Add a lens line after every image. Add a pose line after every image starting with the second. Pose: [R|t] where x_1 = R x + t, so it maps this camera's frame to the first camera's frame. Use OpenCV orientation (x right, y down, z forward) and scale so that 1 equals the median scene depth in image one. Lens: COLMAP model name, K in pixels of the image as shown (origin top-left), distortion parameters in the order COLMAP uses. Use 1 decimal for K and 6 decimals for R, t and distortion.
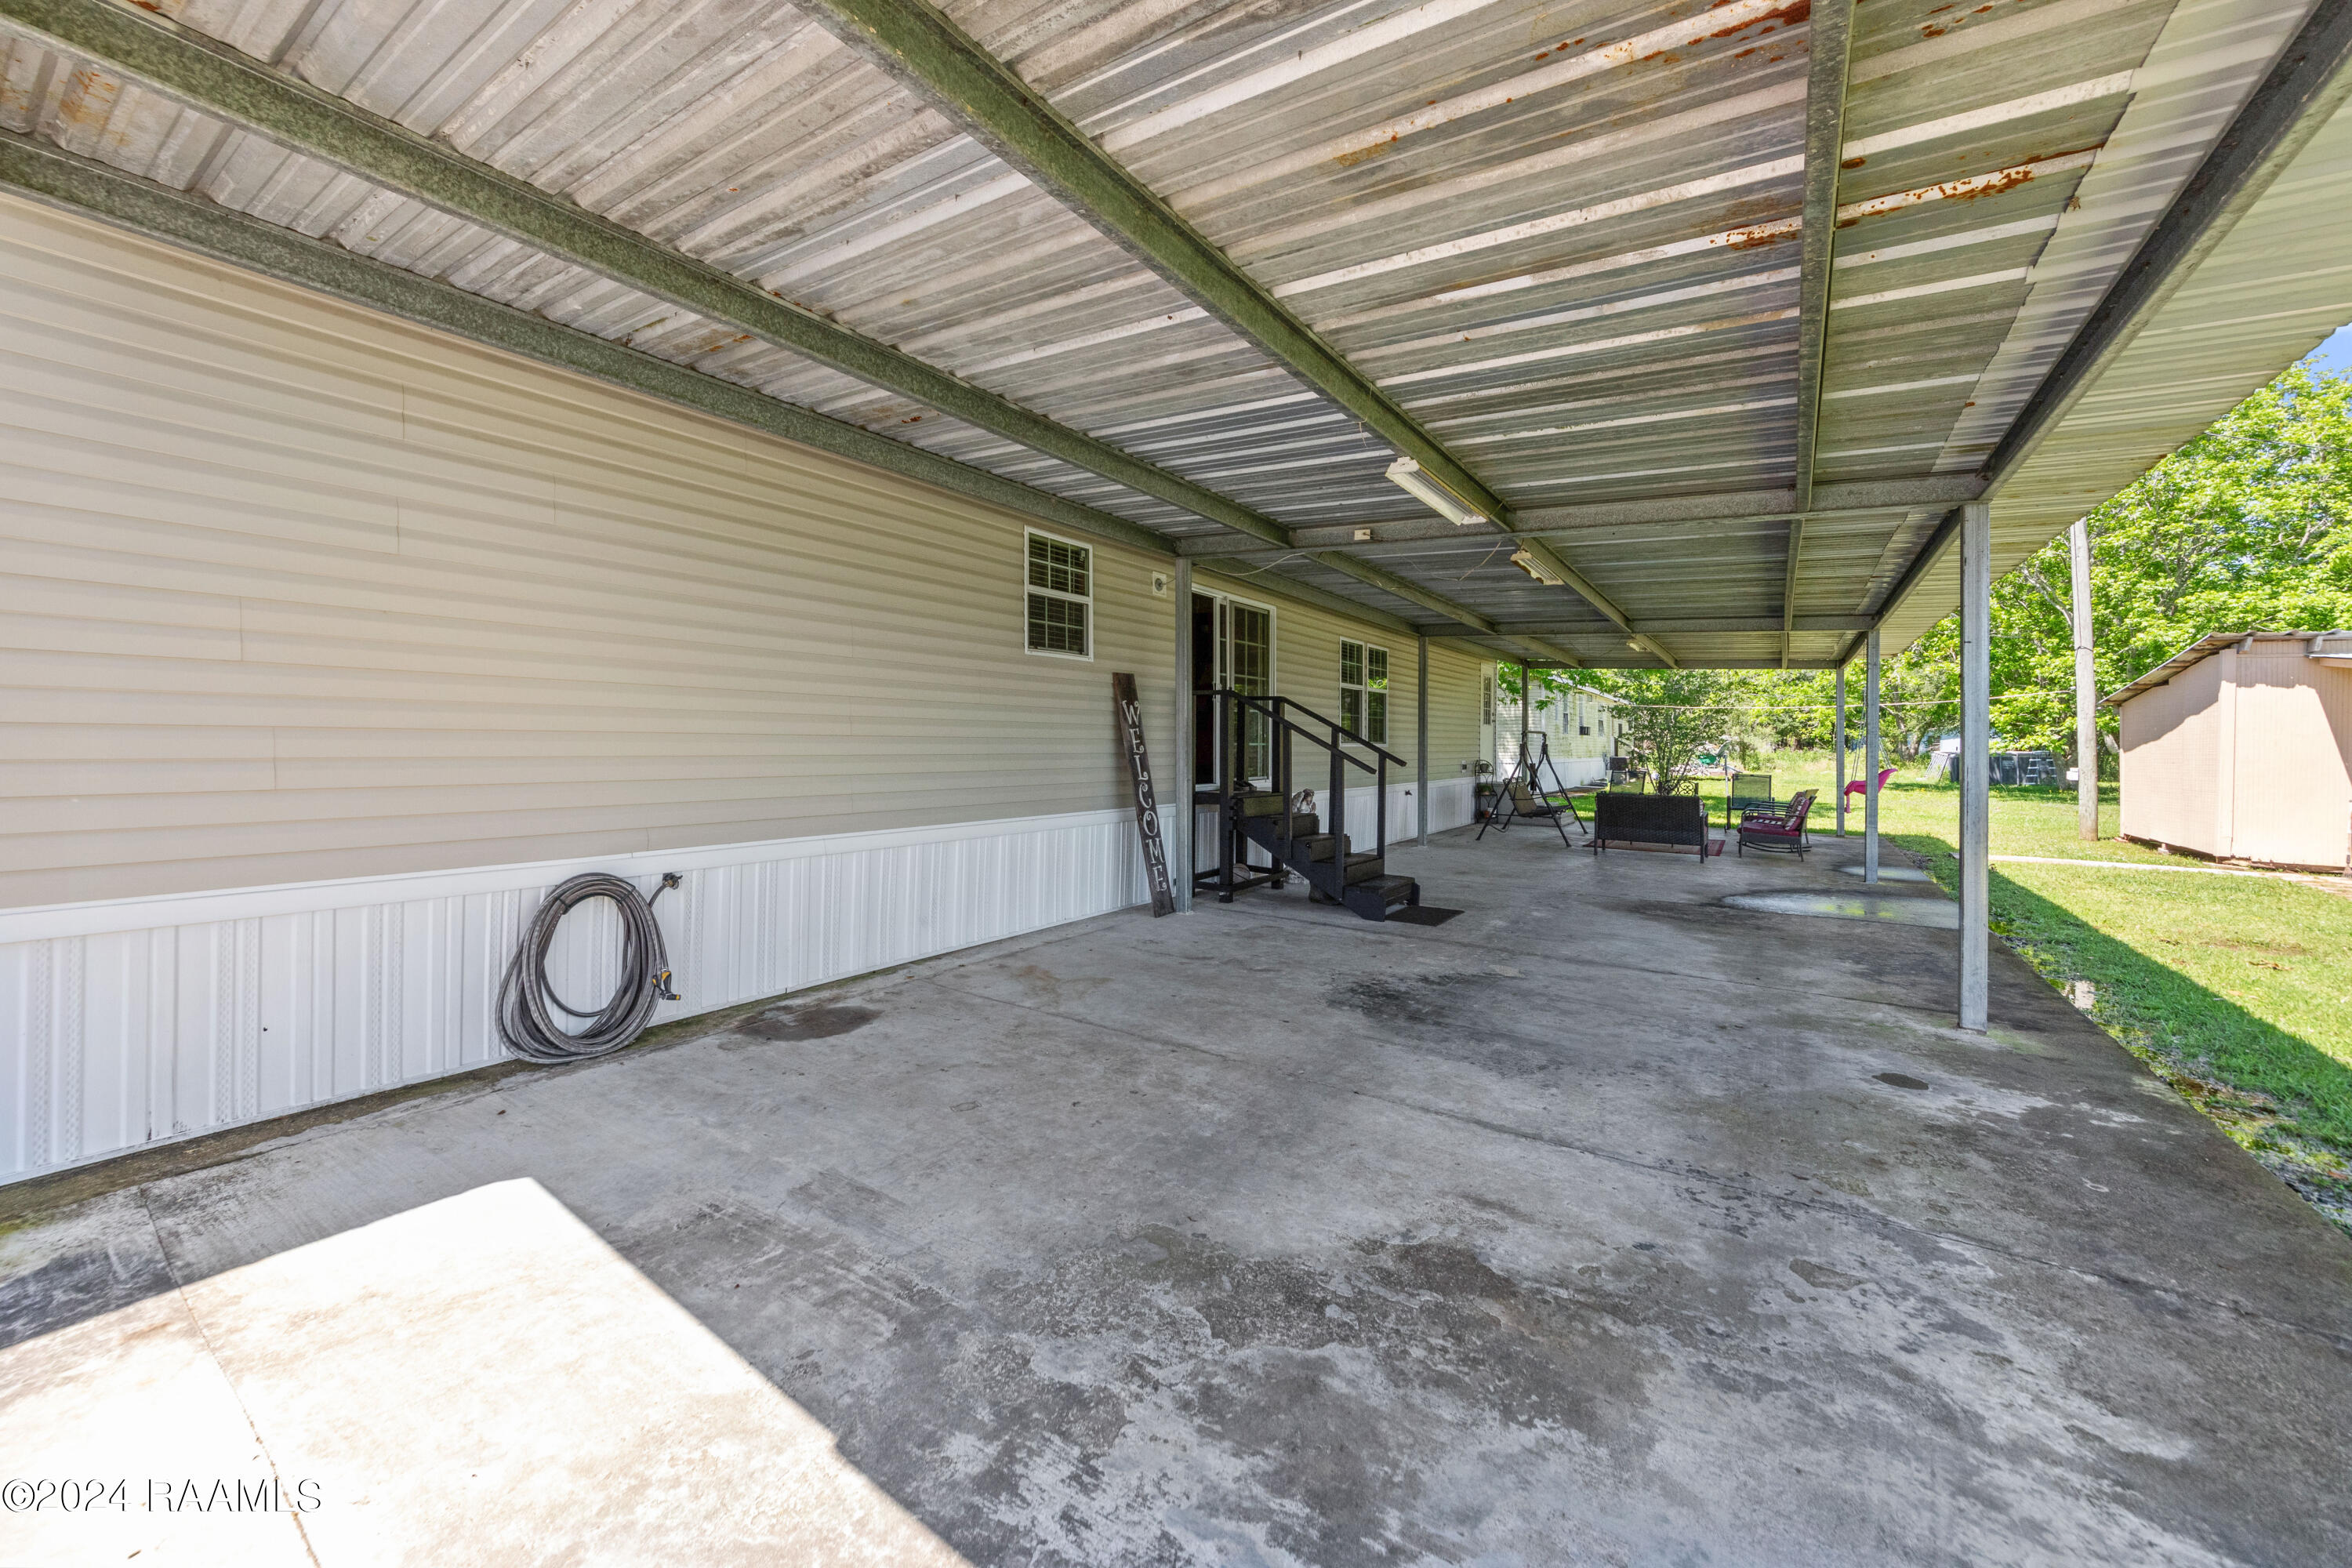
lens RADIAL K [[883.9, 0, 1150.4], [0, 883.9, 740.9], [0, 0, 1]] dist [-0.003865, 0.000651]
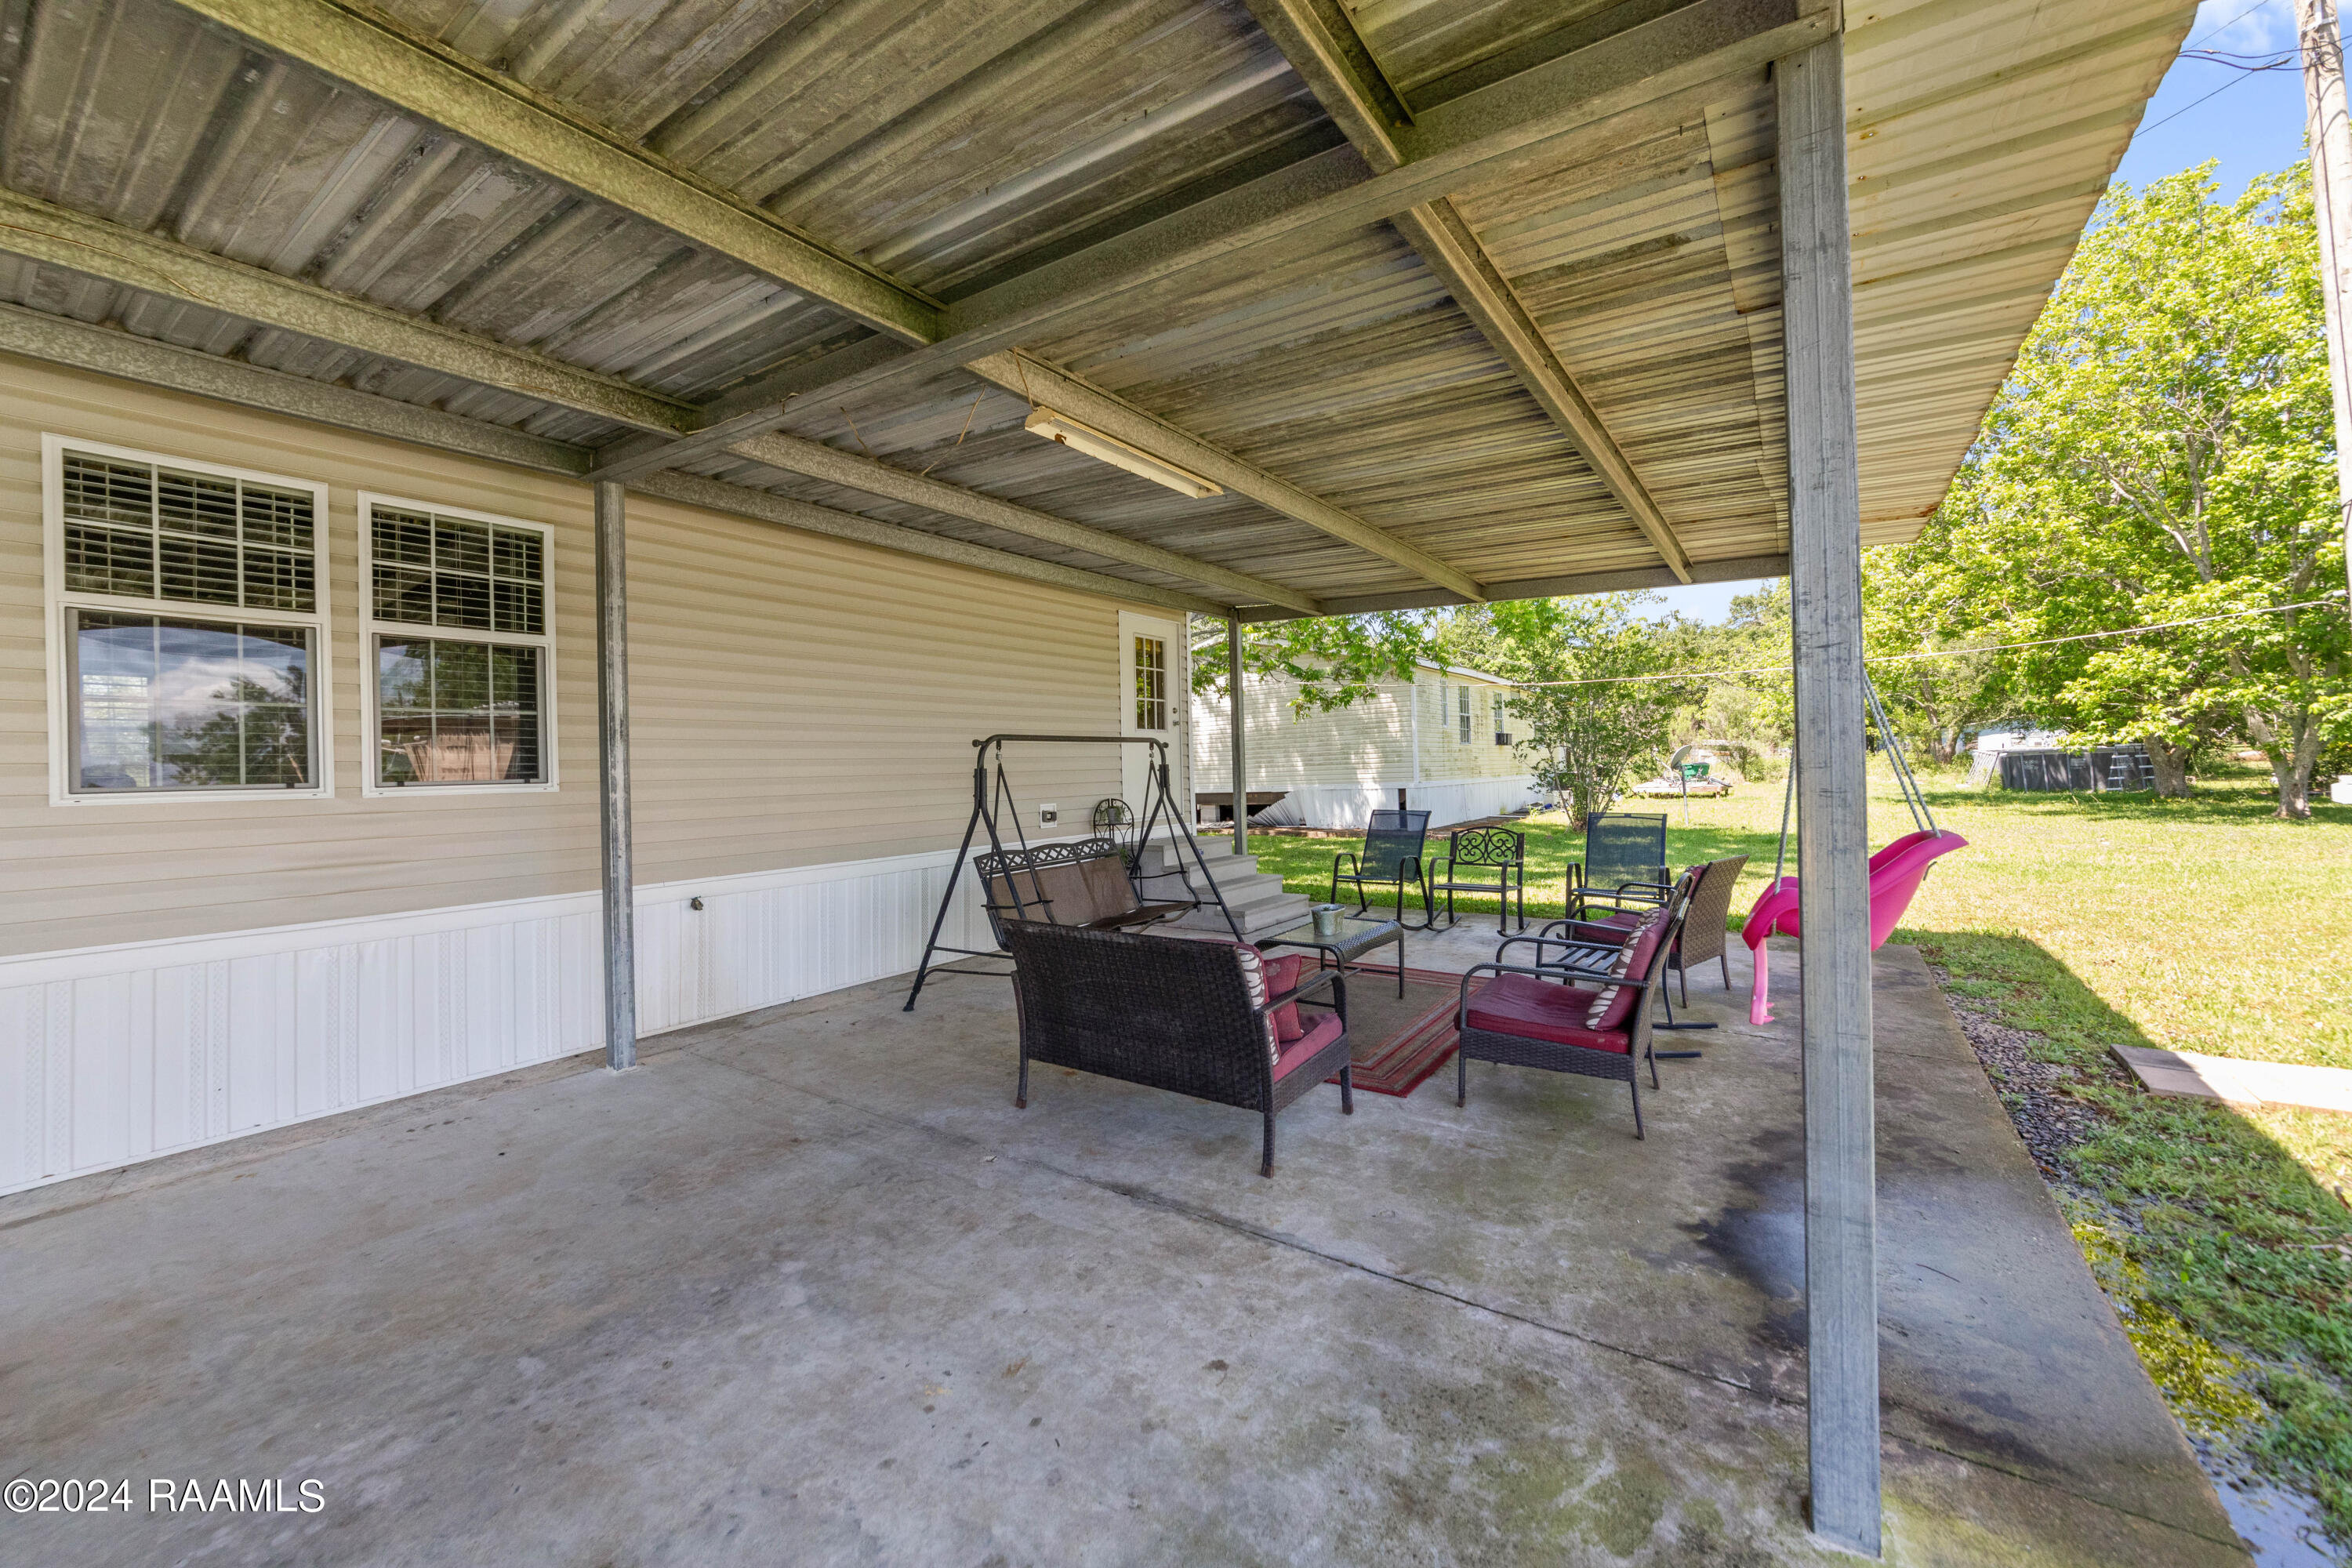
lens RADIAL K [[883.9, 0, 1163.5], [0, 883.9, 764.6], [0, 0, 1]] dist [-0.003865, 0.000651]
pose [[0.999292, -0.035830, -0.011504, 0.276413], [0.035786, 0.999351, -0.004024, 0.003414], [0.011641, 0.003610, 0.999926, 0.330201]]
